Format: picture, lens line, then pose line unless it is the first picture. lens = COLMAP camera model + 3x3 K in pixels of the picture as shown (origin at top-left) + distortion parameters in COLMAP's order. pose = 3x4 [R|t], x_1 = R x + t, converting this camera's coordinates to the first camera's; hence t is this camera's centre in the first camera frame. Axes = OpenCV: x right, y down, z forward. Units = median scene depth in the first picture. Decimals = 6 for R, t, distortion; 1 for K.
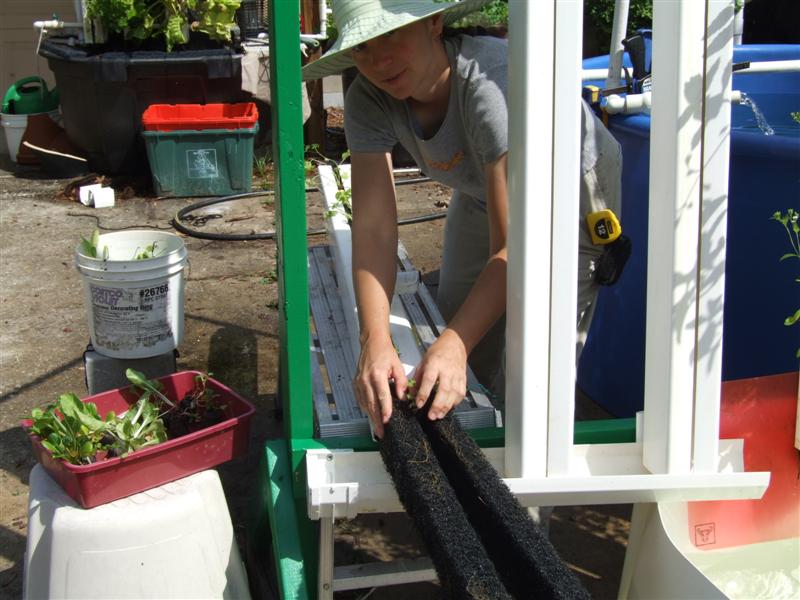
lens RADIAL K [[1092.1, 0, 400.0], [0, 1092.1, 300.0], [0, 0, 1]] dist [-0.042499, -0.026911]
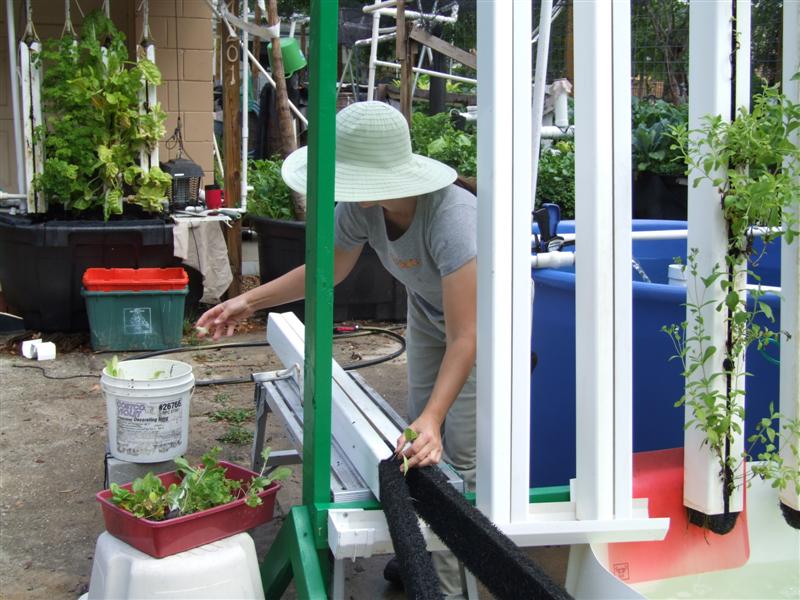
lens RADIAL K [[1119.5, 0, 400.0], [0, 1119.5, 300.0], [0, 0, 1]] dist [-0.076148, -0.098936]
pose [[0.991113, 0.004834, 0.132935, -0.068399], [0.016995, 0.986548, -0.162585, 0.041279], [-0.131932, 0.163399, 0.977699, -0.137764]]
